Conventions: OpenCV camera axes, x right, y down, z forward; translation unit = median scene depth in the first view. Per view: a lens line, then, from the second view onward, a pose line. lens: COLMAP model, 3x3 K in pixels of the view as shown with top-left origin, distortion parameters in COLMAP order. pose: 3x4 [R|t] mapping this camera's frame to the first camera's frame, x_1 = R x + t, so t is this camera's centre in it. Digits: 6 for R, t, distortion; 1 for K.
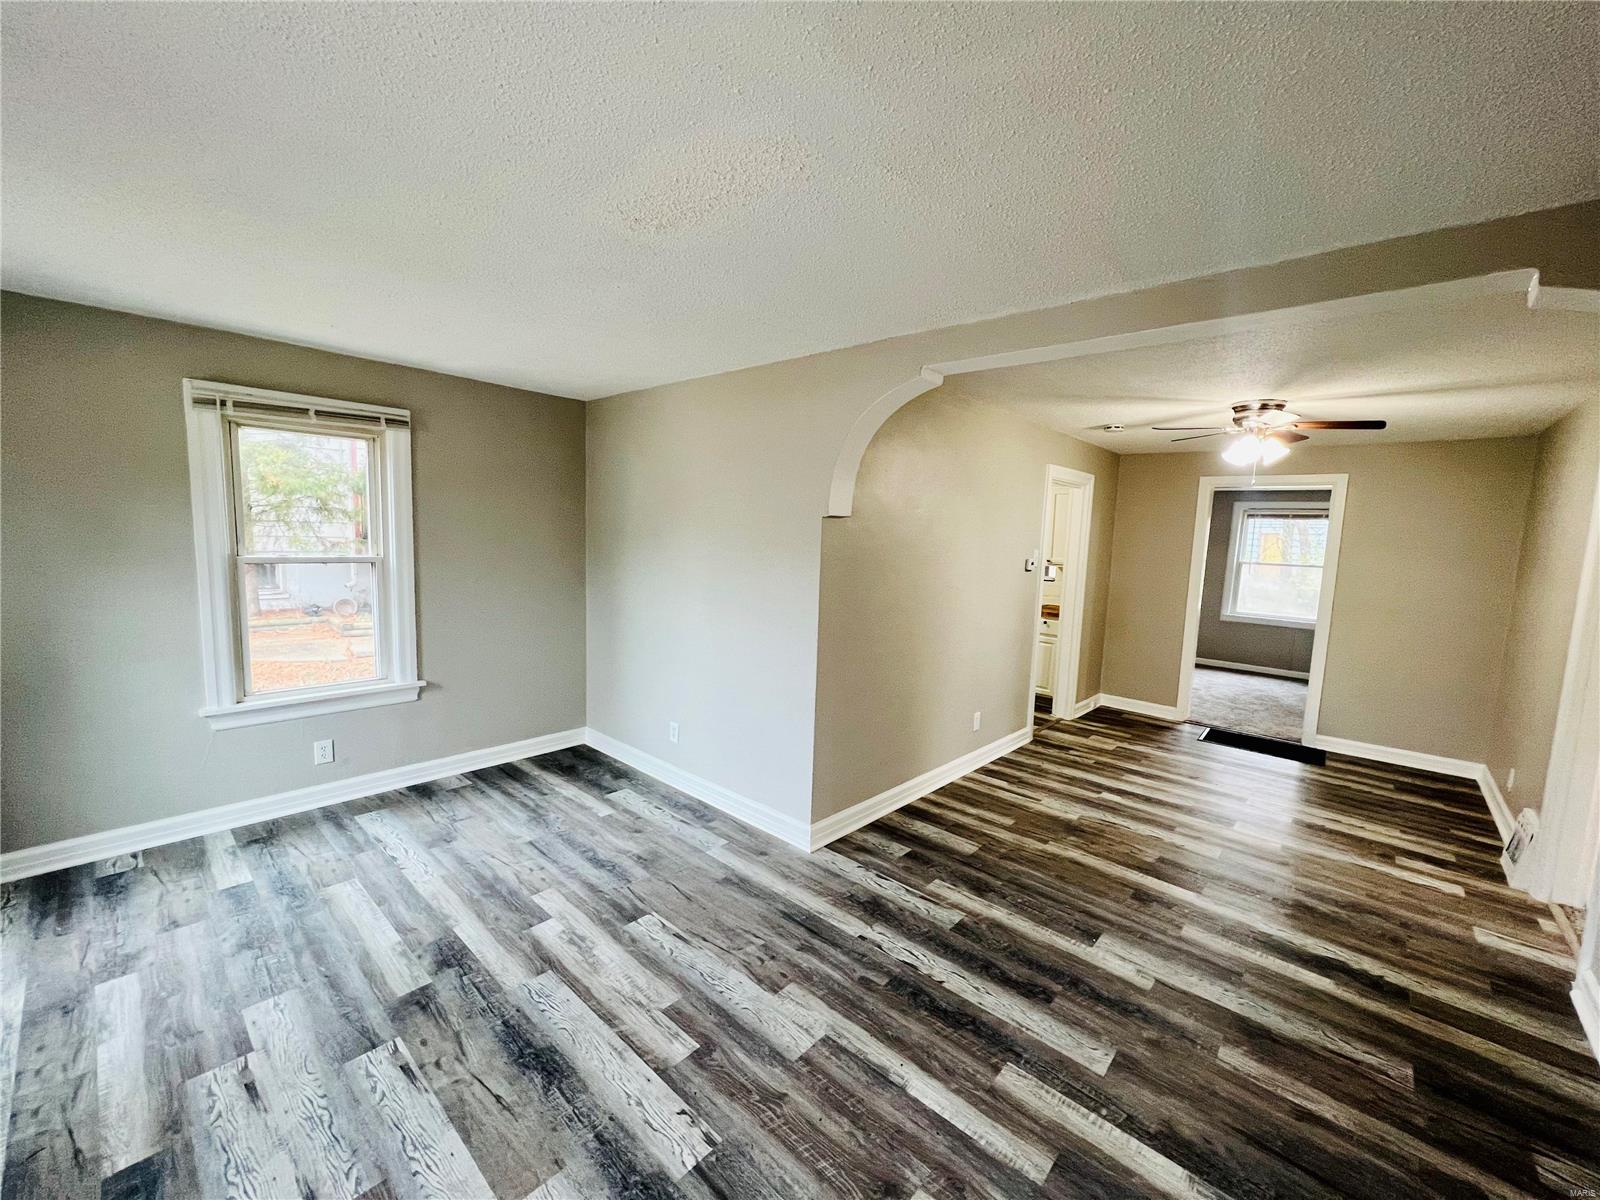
lens RADIAL K [[639.9, 0, 801.8], [0, 639.9, 602.9], [0, 0, 1]] dist [0.001648, 0.000121]
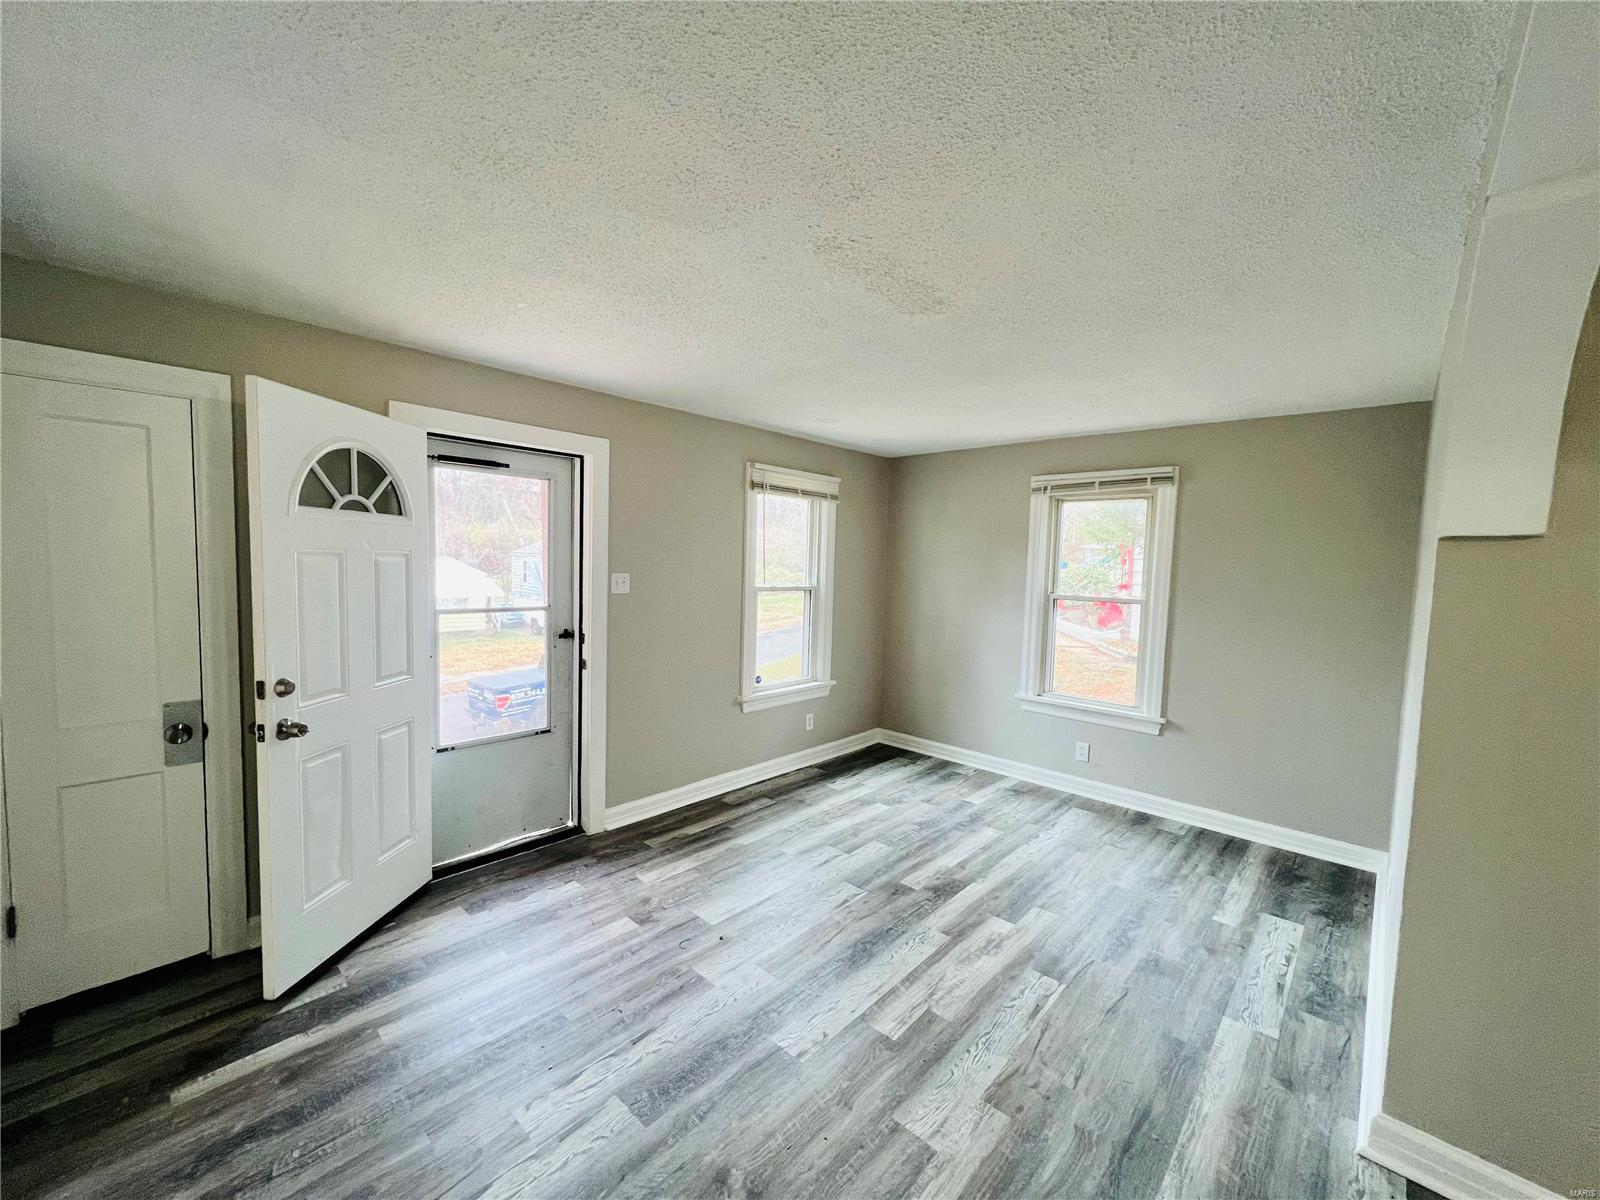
lens RADIAL K [[639.9, 0, 801.8], [0, 639.9, 602.9], [0, 0, 1]] dist [0.001648, 0.000121]
pose [[-0.014761, 0.034804, -0.999285, 0.582630], [-0.136145, 0.990017, 0.036492, -0.030316], [0.990579, 0.136587, -0.009875, 0.500941]]
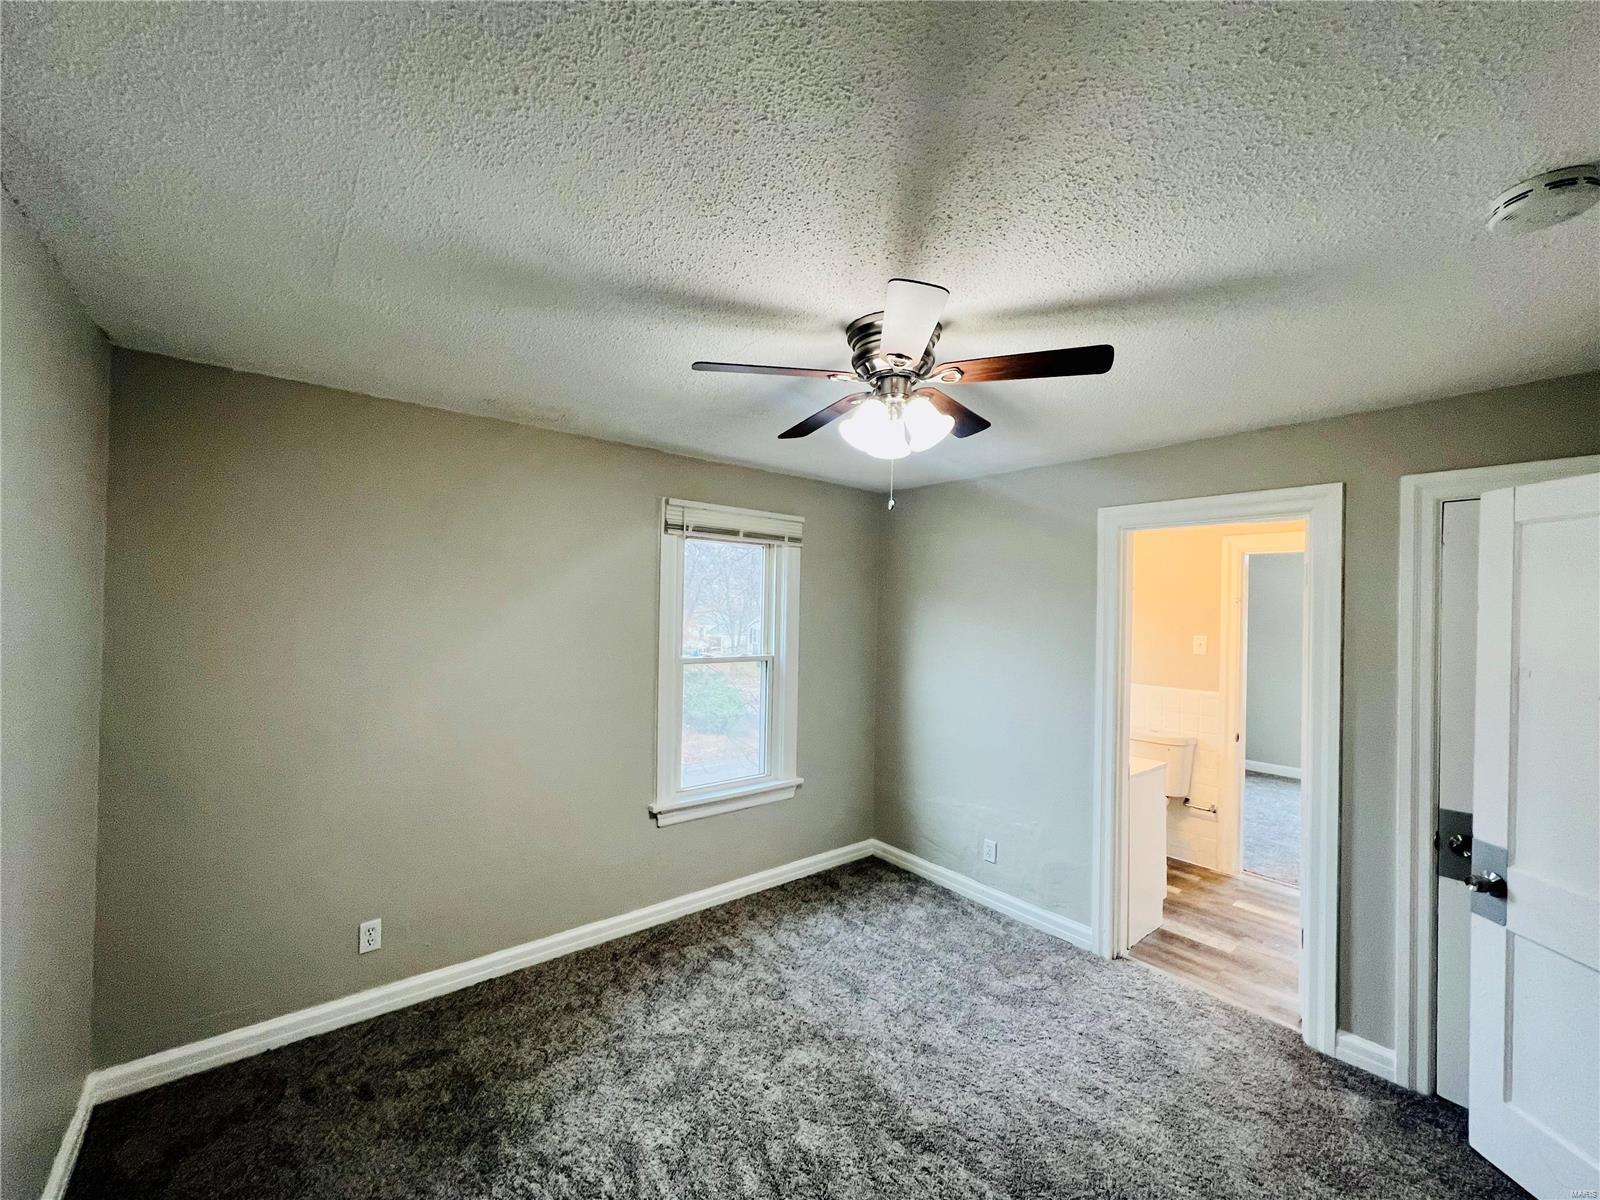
lens RADIAL K [[639.9, 0, 801.8], [0, 639.9, 602.9], [0, 0, 1]] dist [0.001648, 0.000121]
pose [[-0.151479, -0.049551, -0.987218, 0.204904], [-0.126943, 0.991448, -0.030285, -0.088180], [0.980275, 0.120733, -0.156474, 0.754014]]
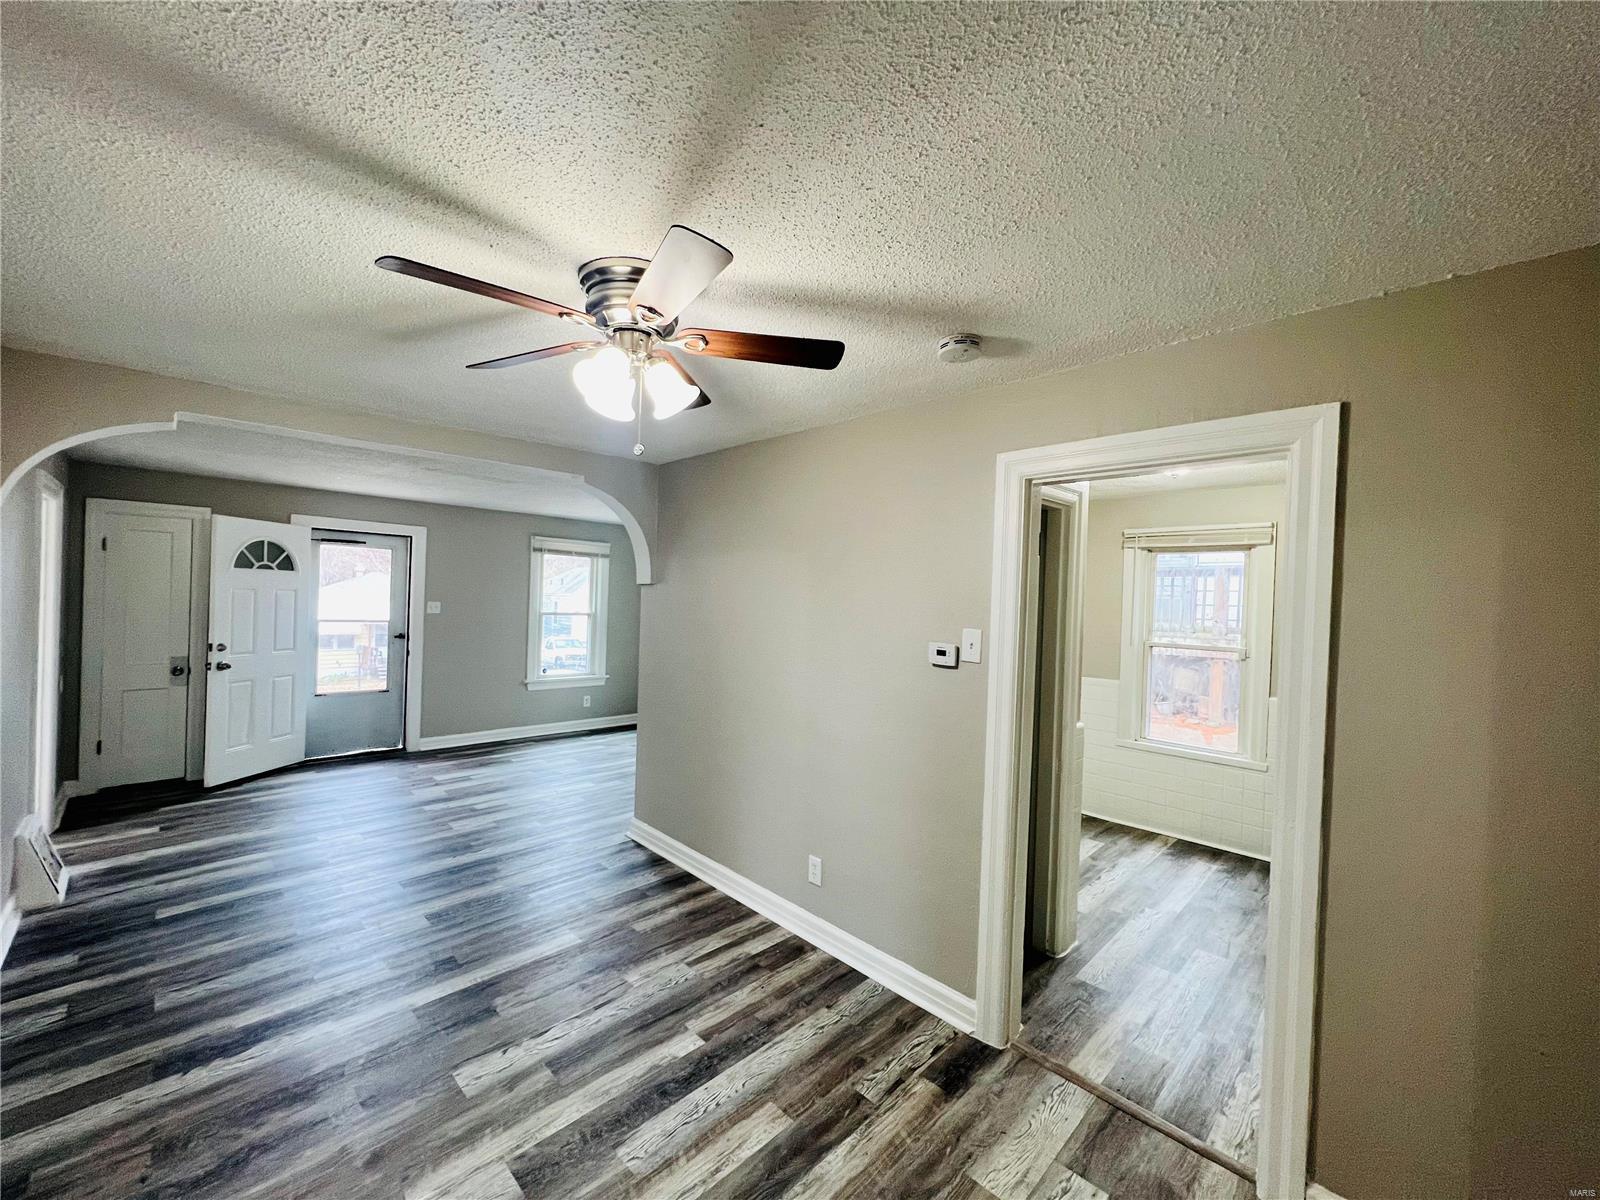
lens RADIAL K [[639.9, 0, 801.8], [0, 639.9, 602.9], [0, 0, 1]] dist [0.001648, 0.000121]
pose [[-0.050632, -0.030076, -0.998264, 1.421036], [-0.143030, 0.989461, -0.022556, -0.116714], [0.988422, 0.141640, -0.054400, 1.449952]]
